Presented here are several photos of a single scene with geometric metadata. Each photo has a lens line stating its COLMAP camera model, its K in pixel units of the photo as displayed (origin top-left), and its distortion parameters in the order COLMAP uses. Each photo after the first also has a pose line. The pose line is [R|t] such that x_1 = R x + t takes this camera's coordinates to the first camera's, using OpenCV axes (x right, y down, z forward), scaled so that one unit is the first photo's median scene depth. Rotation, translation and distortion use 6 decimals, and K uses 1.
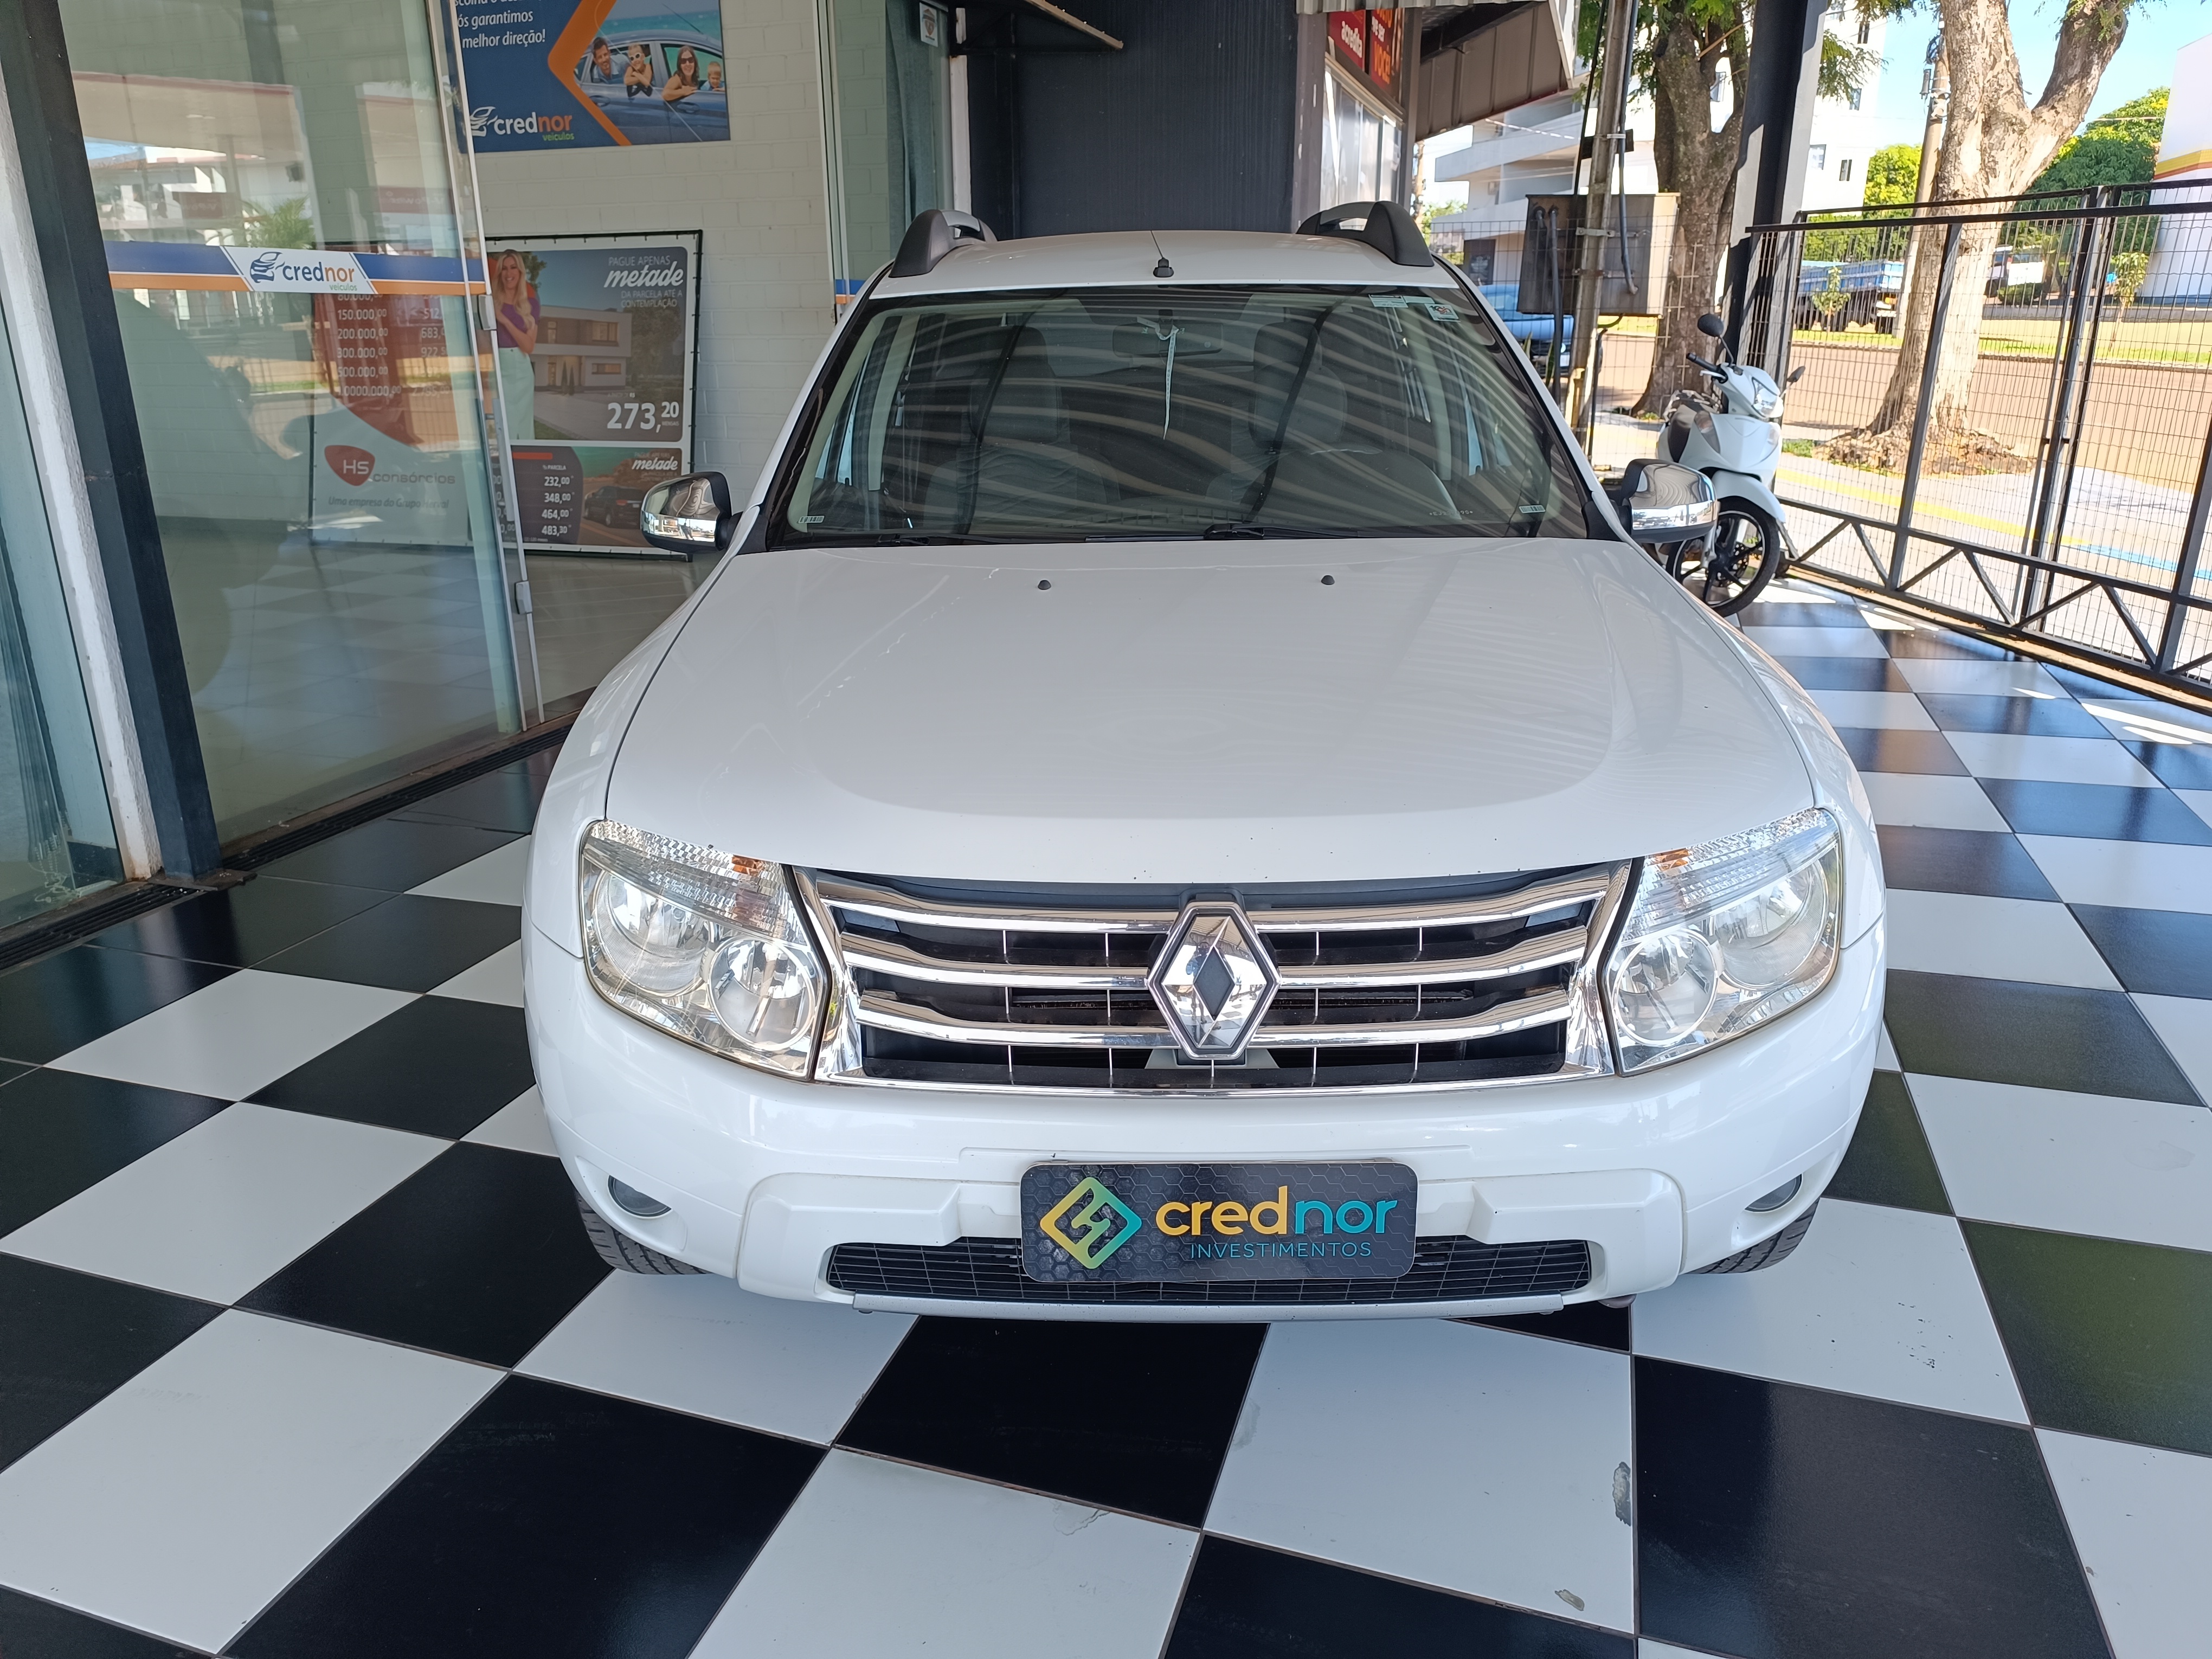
lens RADIAL K [[1513.6, 0, 1103.6], [0, 1513.6, 811.9], [0, 0, 1]] dist [0.032710, -0.028895]
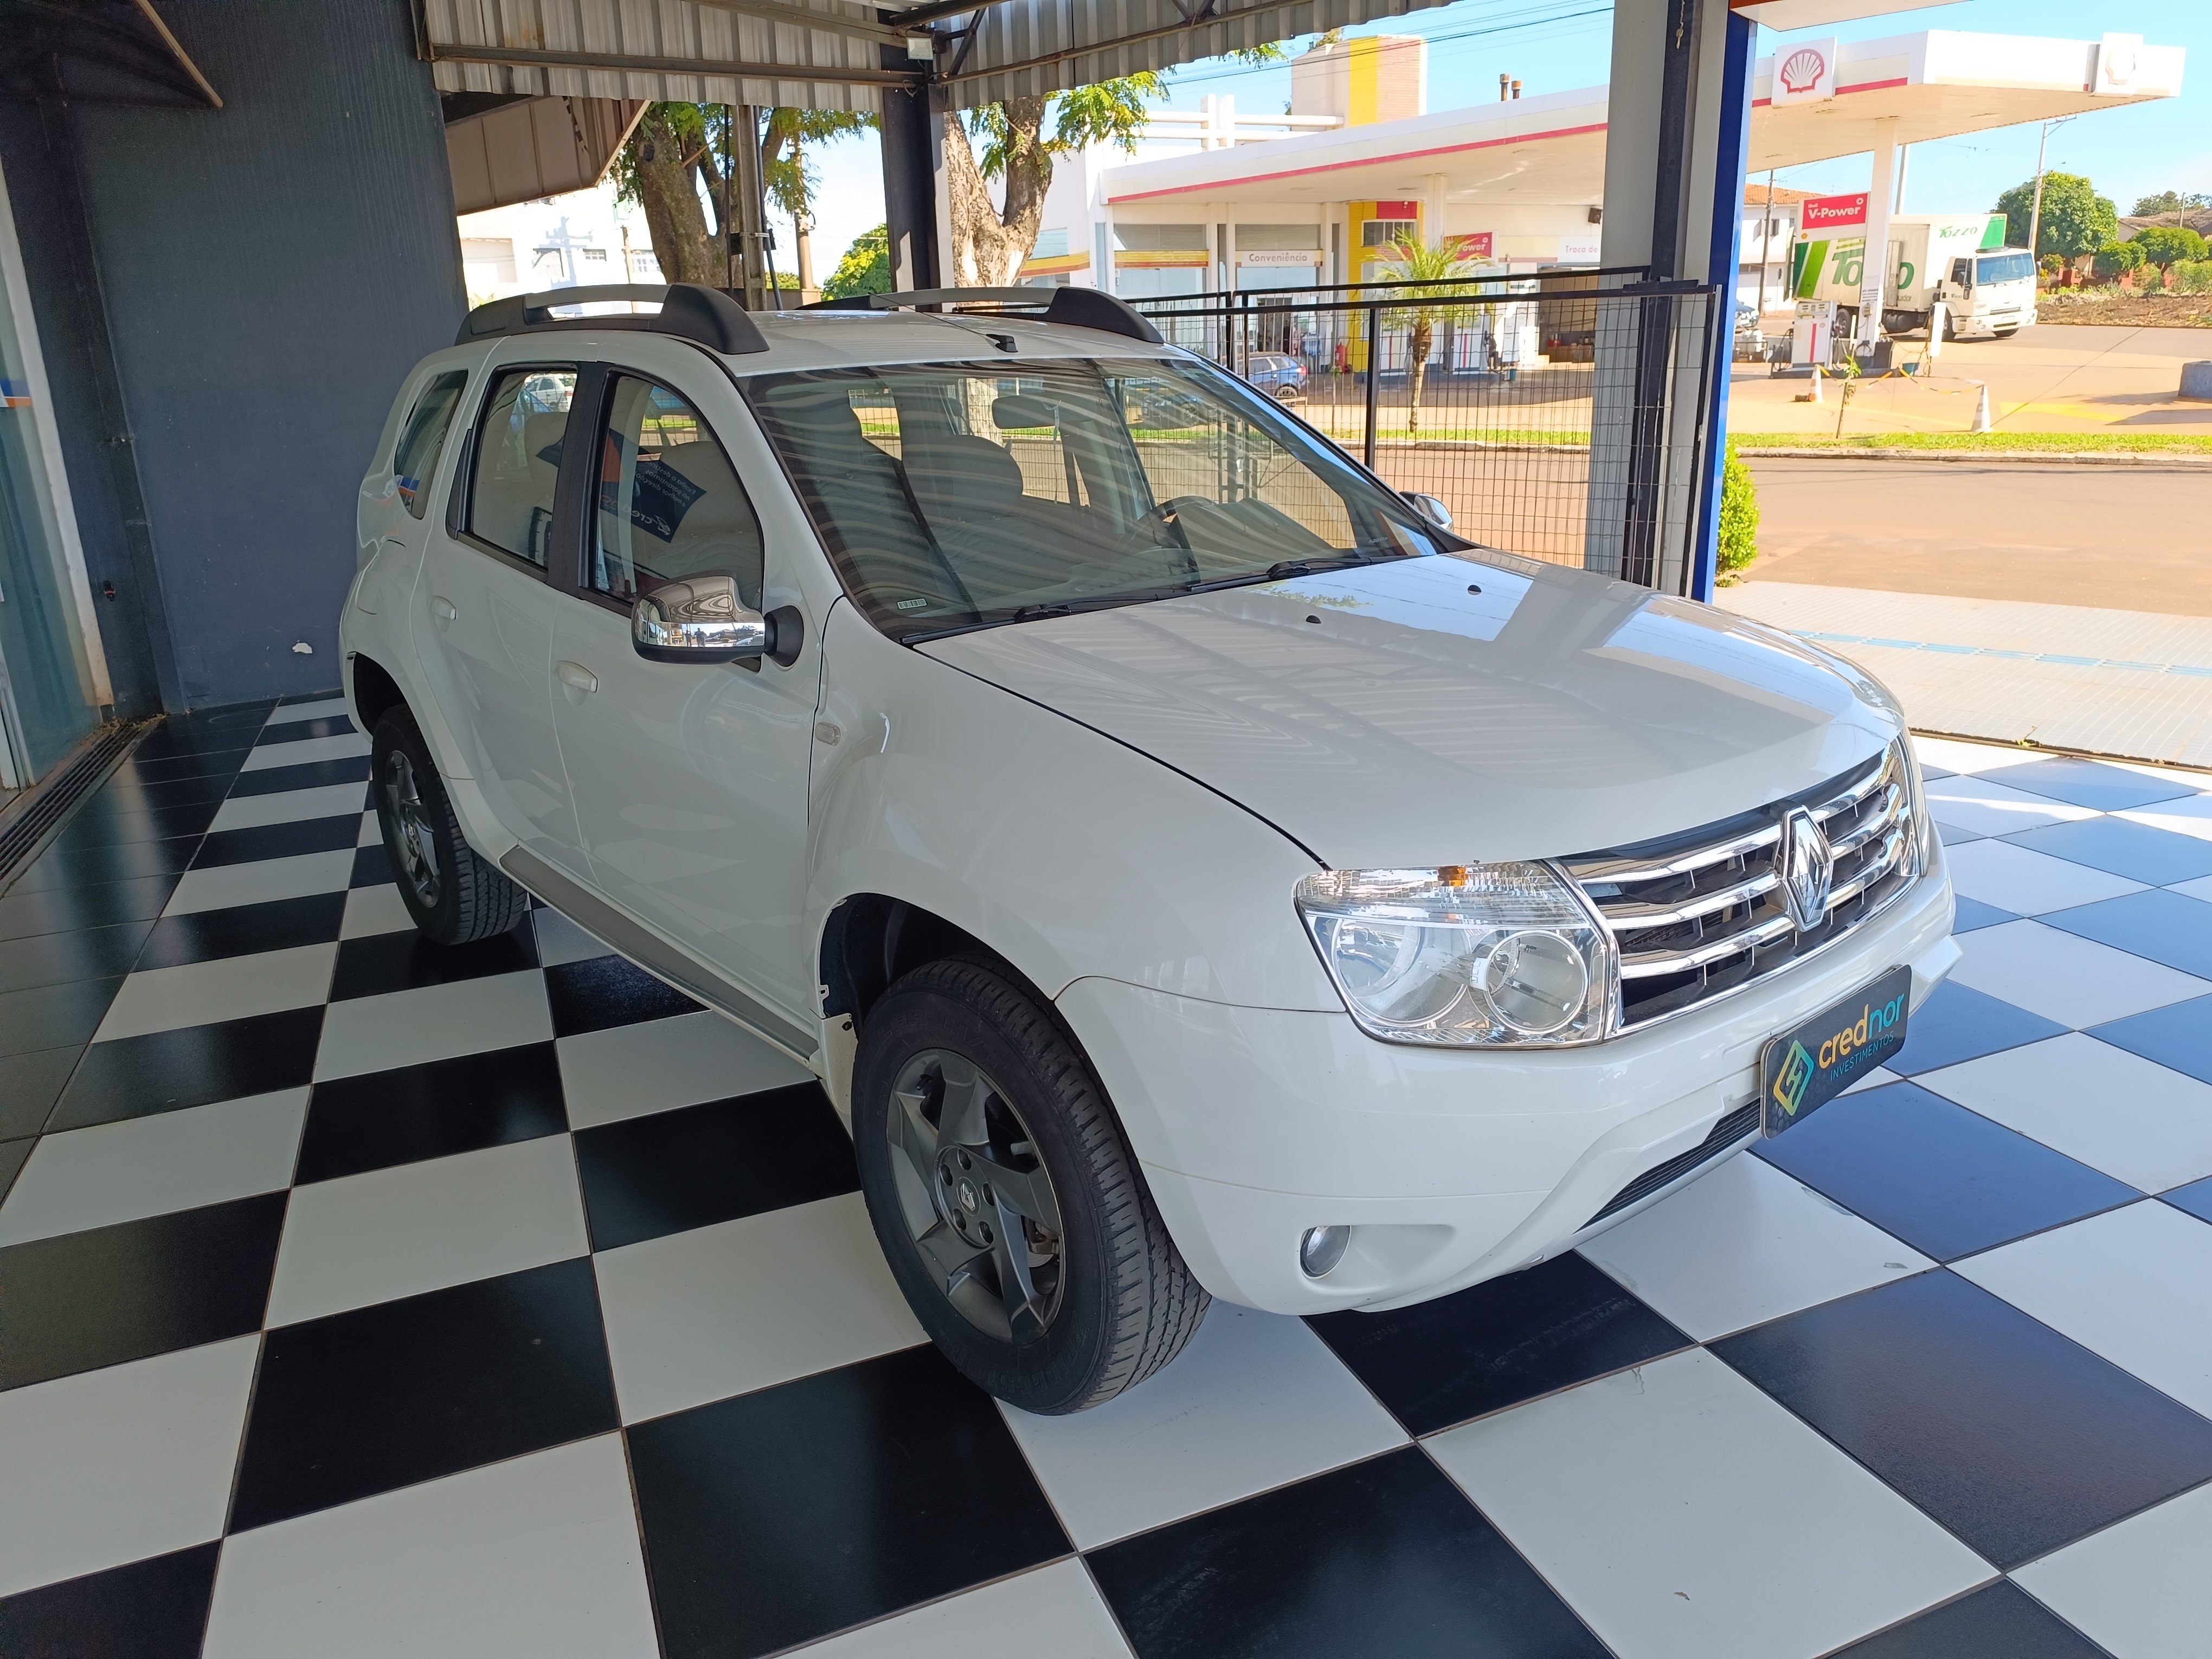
lens RADIAL K [[1513.6, 0, 1114.5], [0, 1513.6, 820.6], [0, 0, 1]] dist [0.032710, -0.028895]
pose [[0.760590, -0.195379, 0.619137, -0.319405], [0.226665, 0.973548, 0.028769, -0.026750], [-0.608380, 0.118455, 0.784756, 0.090710]]
